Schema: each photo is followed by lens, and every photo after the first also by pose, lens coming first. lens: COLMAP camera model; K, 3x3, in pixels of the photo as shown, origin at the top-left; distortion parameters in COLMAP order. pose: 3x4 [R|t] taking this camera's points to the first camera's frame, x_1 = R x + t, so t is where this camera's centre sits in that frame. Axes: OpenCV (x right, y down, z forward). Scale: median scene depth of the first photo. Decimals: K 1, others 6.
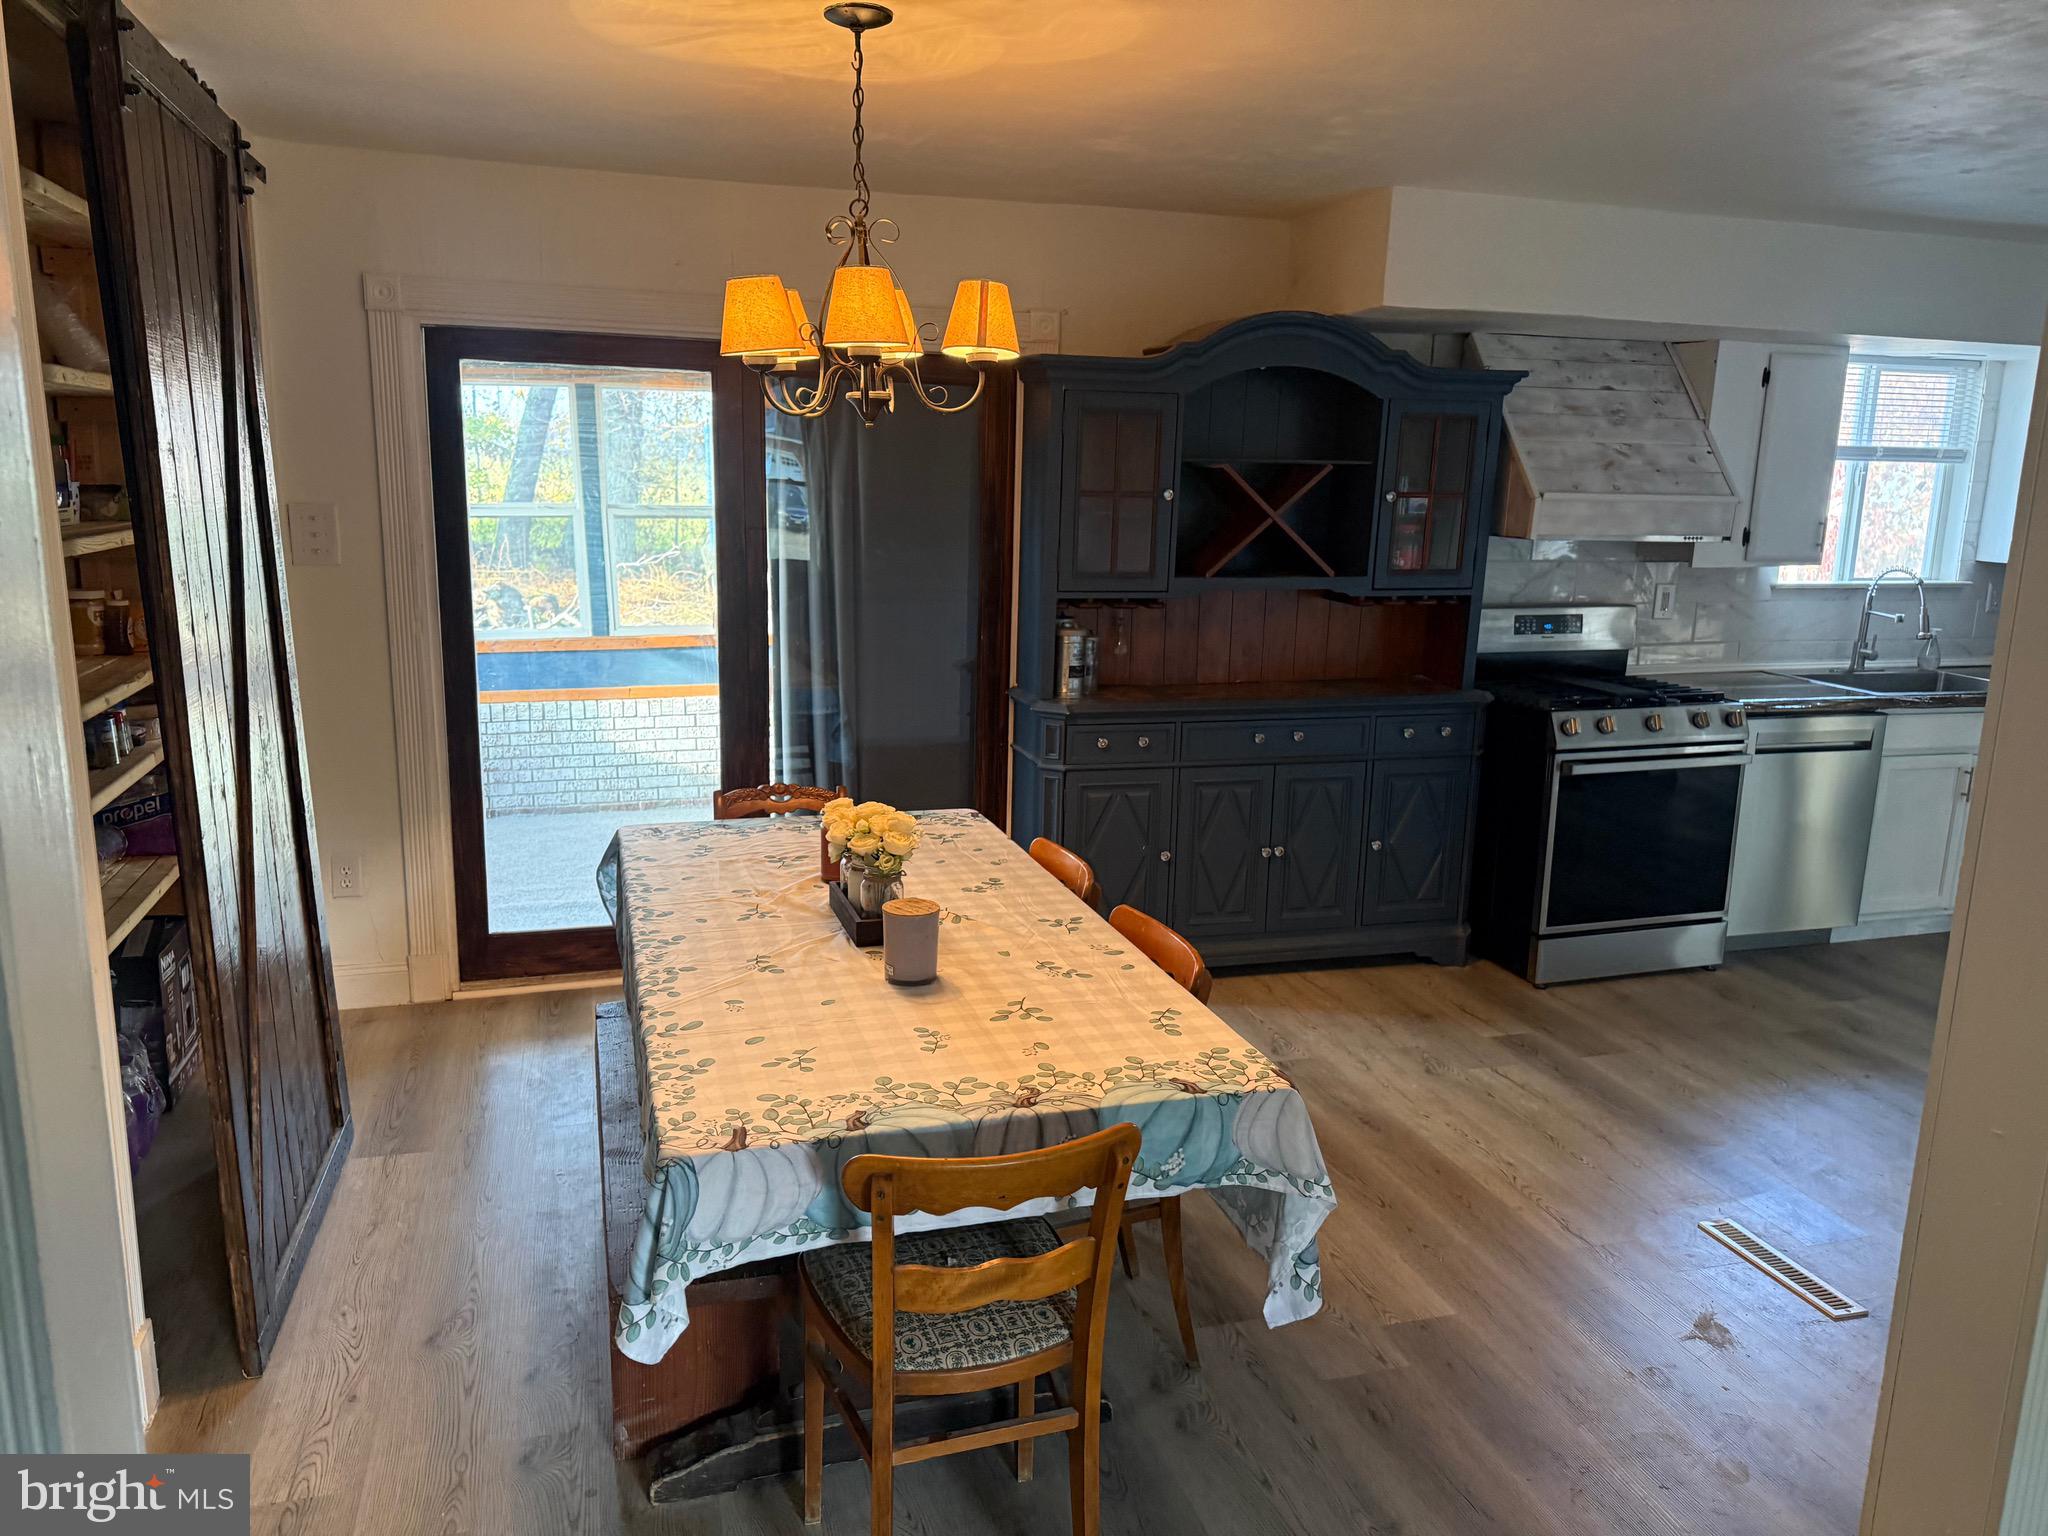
lens RADIAL K [[1417.7, 0, 1010.7], [0, 1417.7, 768.9], [0, 0, 1]] dist [0.048972, -0.064729]
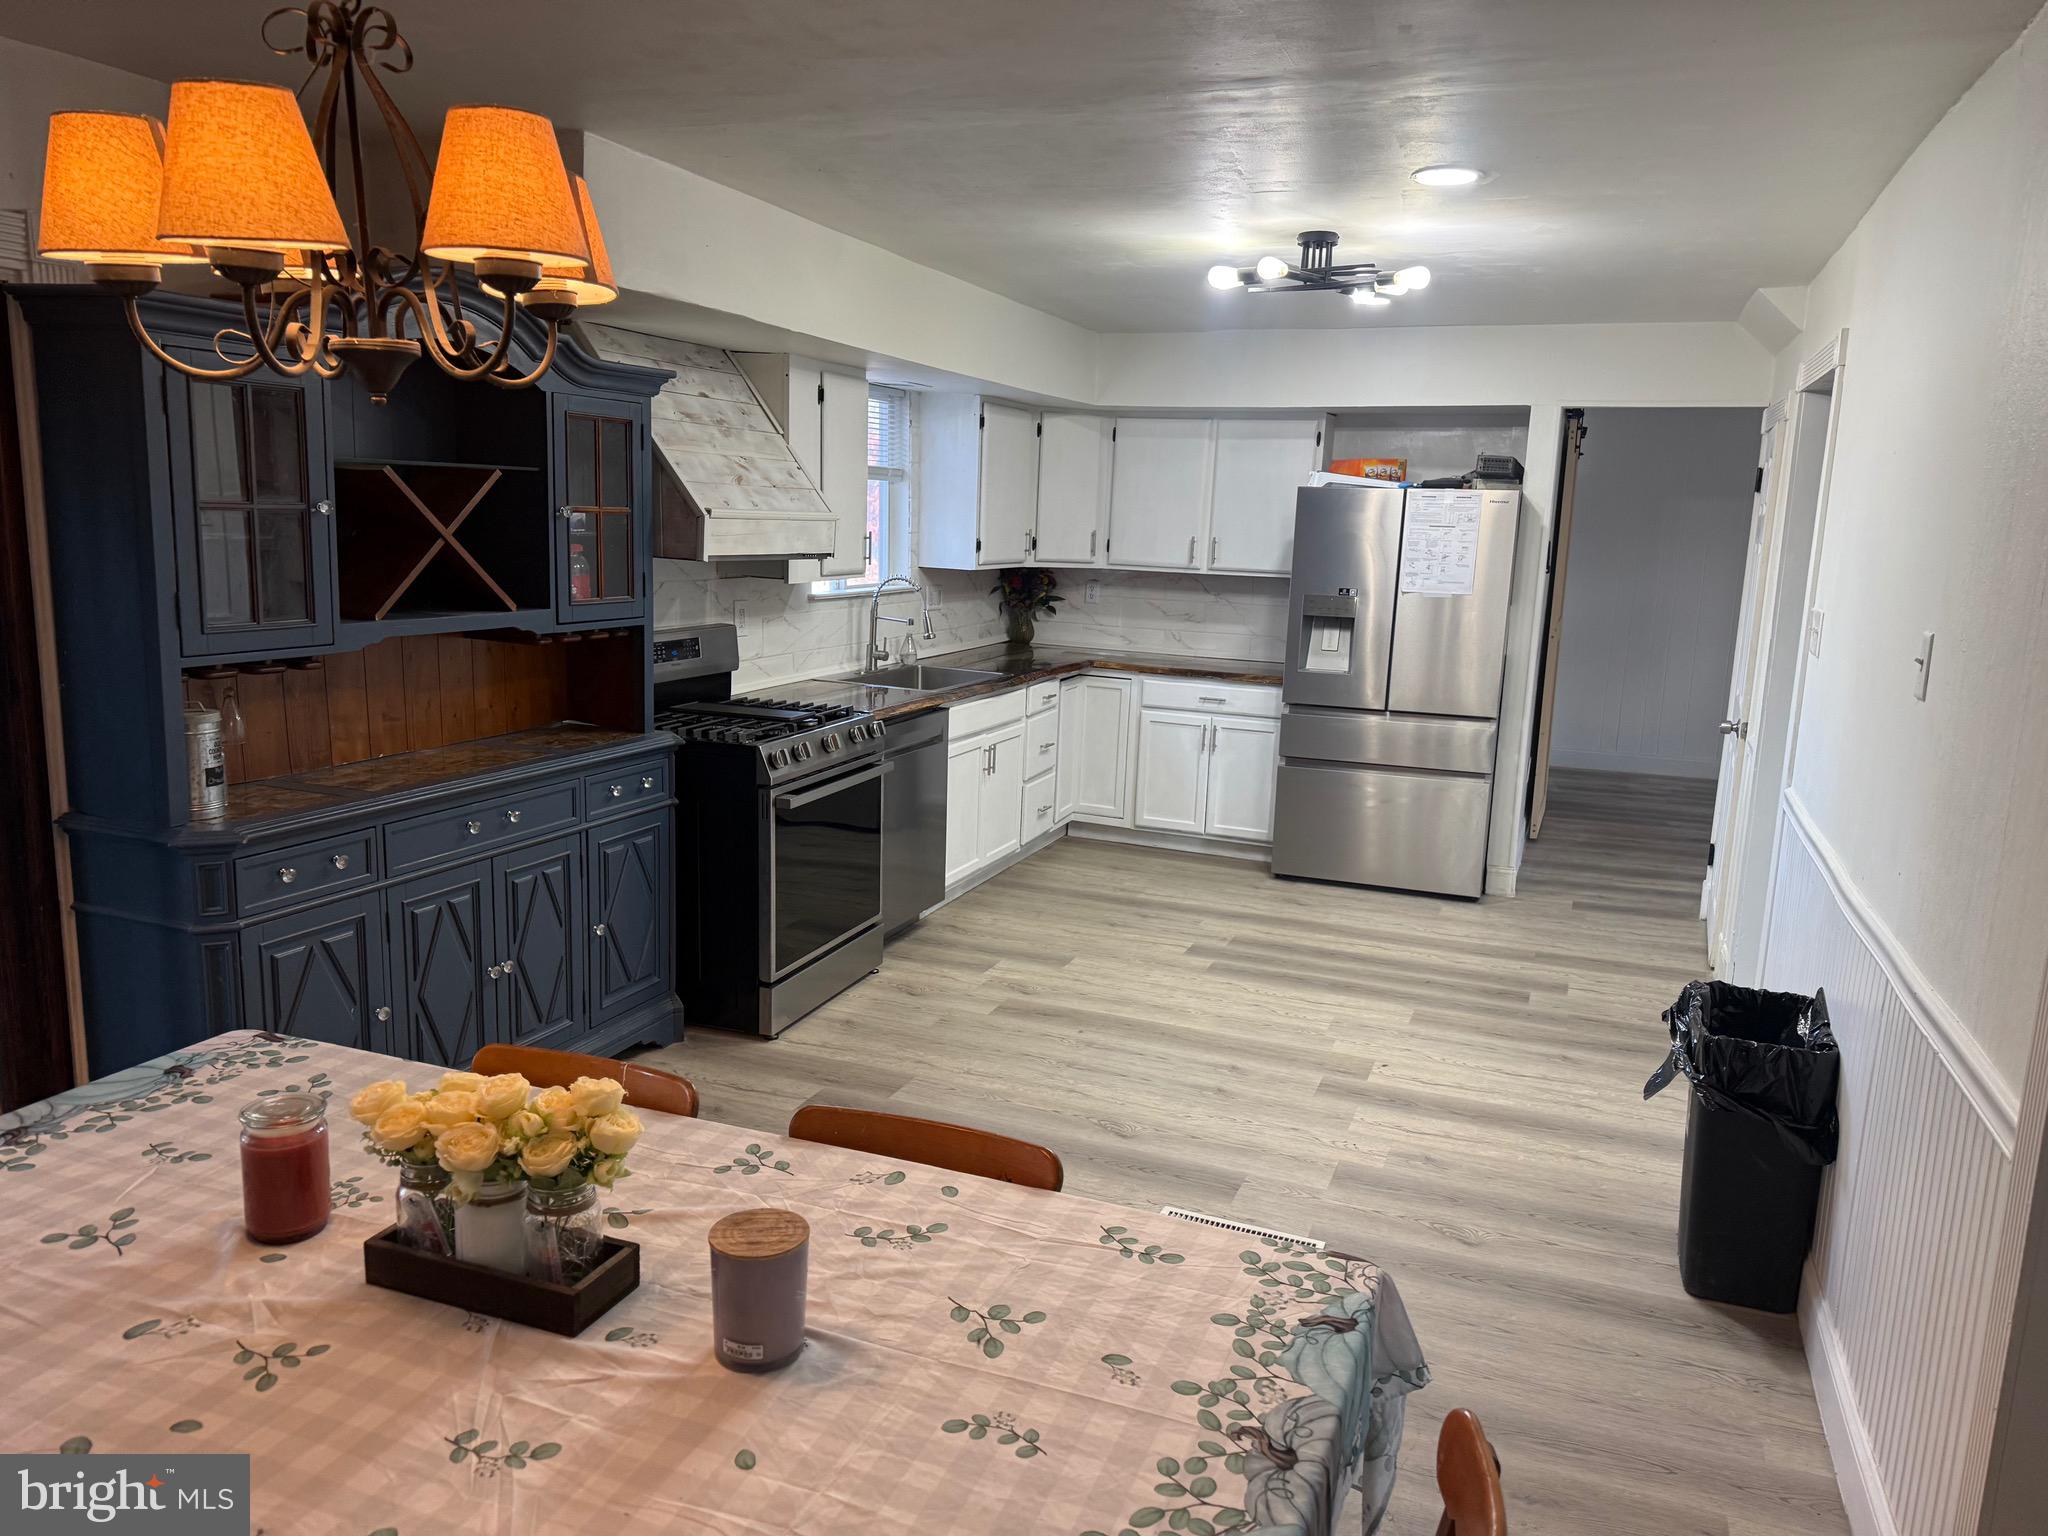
lens RADIAL K [[1417.7, 0, 1043.4], [0, 1417.7, 787.7], [0, 0, 1]] dist [0.048972, -0.064729]
pose [[0.609654, -0.150149, 0.778317, -0.288620], [0.138885, 0.986940, 0.081608, -0.078397], [-0.780406, 0.058344, 0.622545, 0.353512]]
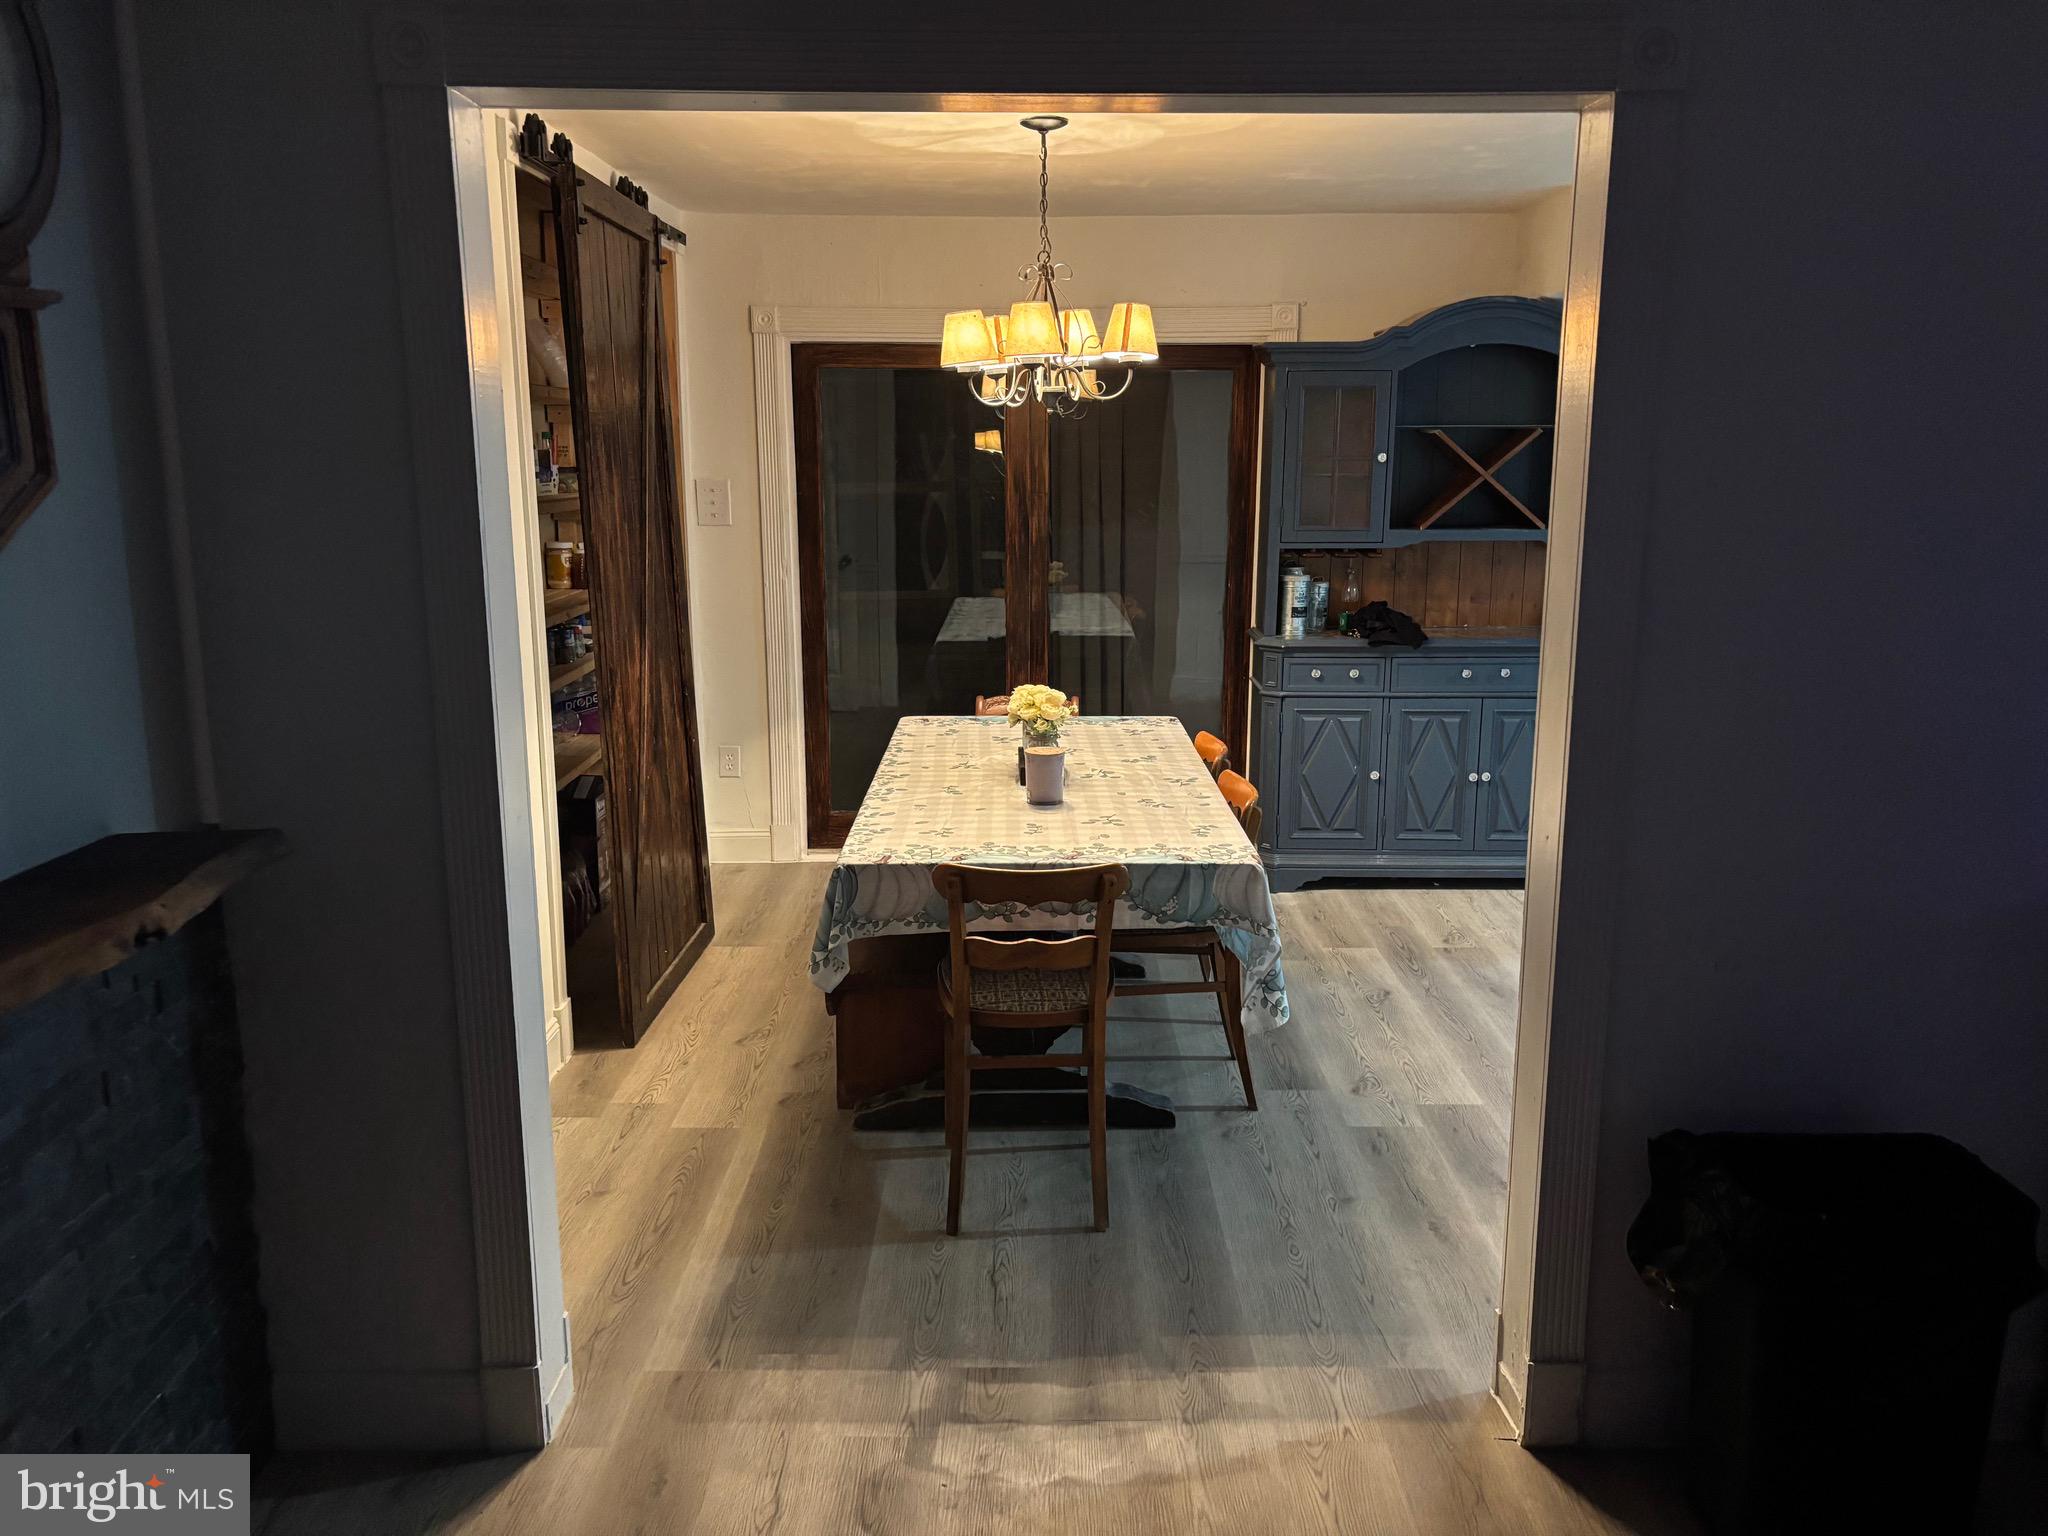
lens RADIAL K [[1543.8, 0, 1027.8], [0, 1543.8, 758.0], [0, 0, 1]] dist [0.046204, -0.001802]
pose [[0.957154, 0.035343, -0.287414, 0.245900], [-0.037568, 0.999292, -0.002229, 0.075423], [0.287131, 0.012931, 0.957804, -0.336135]]
